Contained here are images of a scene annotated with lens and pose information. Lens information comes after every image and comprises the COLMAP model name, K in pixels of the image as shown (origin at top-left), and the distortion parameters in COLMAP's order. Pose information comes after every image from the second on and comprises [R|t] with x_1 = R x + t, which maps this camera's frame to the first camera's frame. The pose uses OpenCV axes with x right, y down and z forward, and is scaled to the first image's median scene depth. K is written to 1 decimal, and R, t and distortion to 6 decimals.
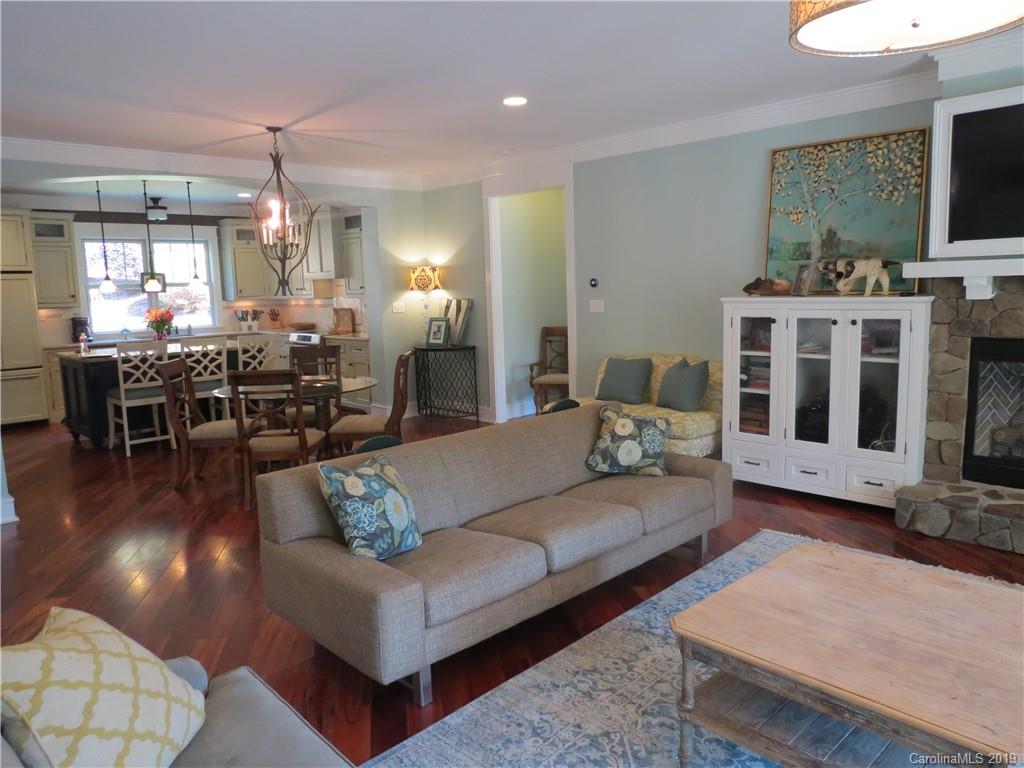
lens RADIAL K [[723.3, 0, 505.1], [0, 723.3, 380.1], [0, 0, 1]] dist [-0.046648, 0.027811]
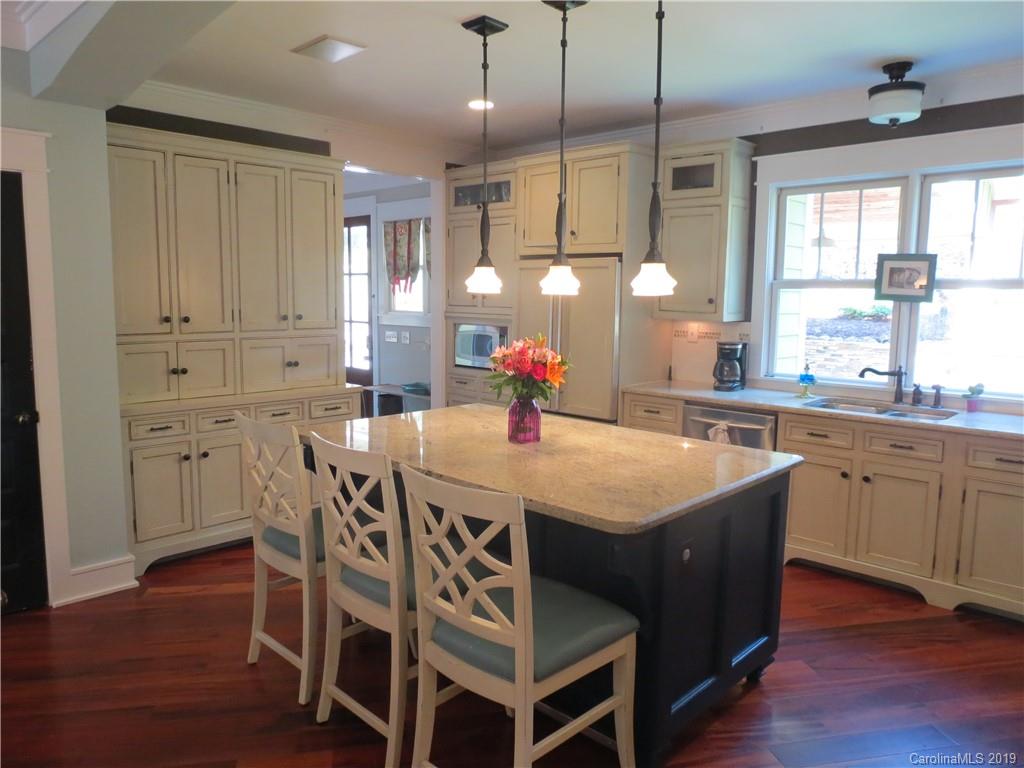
lens RADIAL K [[723.3, 0, 500.8], [0, 723.3, 377.1], [0, 0, 1]] dist [-0.046648, 0.027811]
pose [[0.031044, 0.133425, -0.990573, -0.108232], [-0.141904, 0.981600, 0.127769, -0.143184], [0.989393, 0.136600, 0.049406, 1.098249]]
